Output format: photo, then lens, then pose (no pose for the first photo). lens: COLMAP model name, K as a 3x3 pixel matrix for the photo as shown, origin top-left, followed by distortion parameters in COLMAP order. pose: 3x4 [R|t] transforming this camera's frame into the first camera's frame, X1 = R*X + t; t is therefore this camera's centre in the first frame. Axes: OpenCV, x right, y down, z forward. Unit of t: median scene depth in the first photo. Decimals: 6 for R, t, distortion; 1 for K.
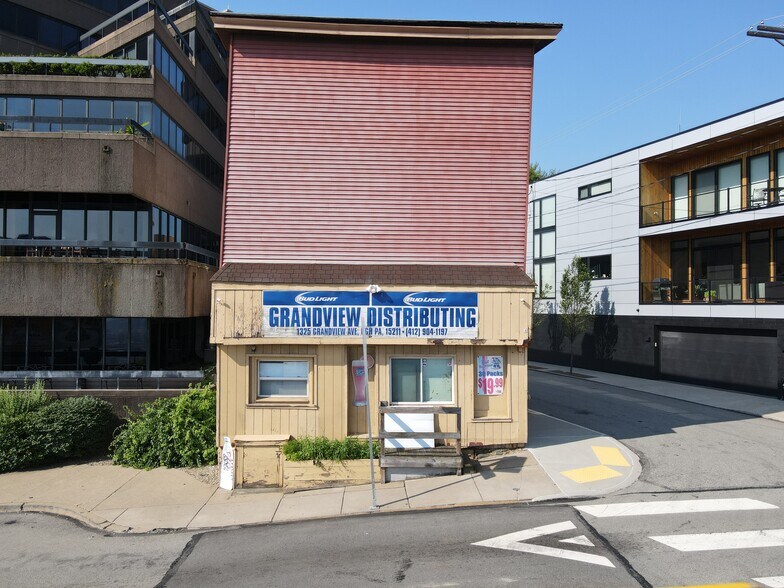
lens RADIAL K [[576.5, 0, 388.8], [0, 576.5, 294.9], [0, 0, 1]] dist [-0.001141, 0.024519]
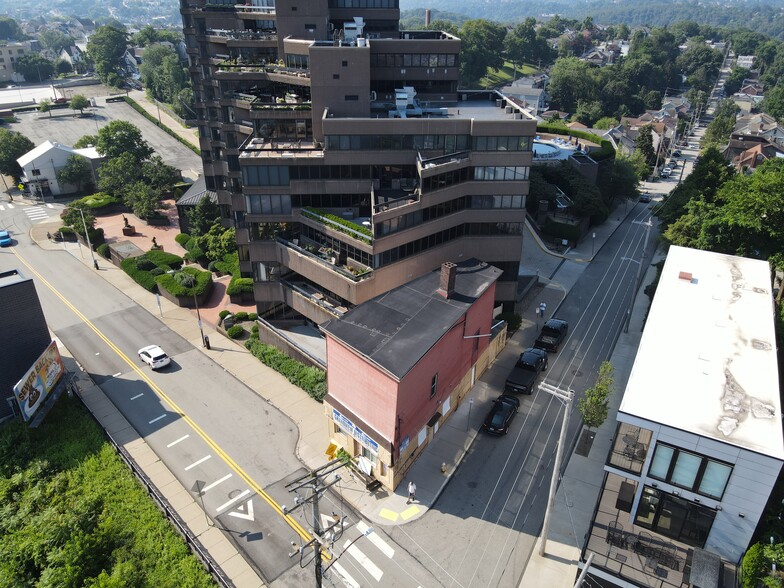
lens RADIAL K [[576.5, 0, 388.8], [0, 576.5, 294.9], [0, 0, 1]] dist [-0.001141, 0.024519]
pose [[0.642411, 0.352215, -0.680626, 1.876685], [0.012520, 0.883187, 0.468854, -2.001331], [0.766258, -0.309718, 0.562960, -0.337165]]
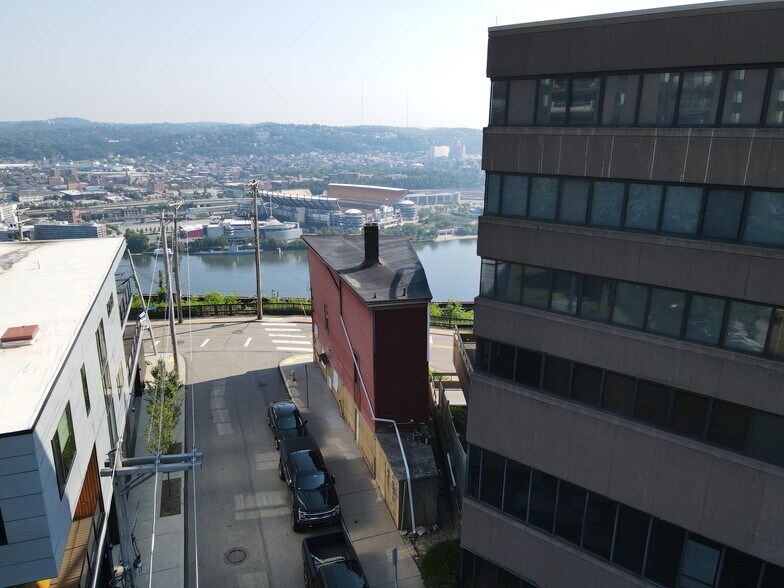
lens RADIAL K [[576.5, 0, 388.8], [0, 576.5, 294.9], [0, 0, 1]] dist [-0.001141, 0.024519]
pose [[-0.999372, -0.025526, 0.024595, -0.277696], [-0.018296, 0.965738, 0.258873, -1.000538], [-0.030361, 0.258260, -0.965598, 4.219044]]
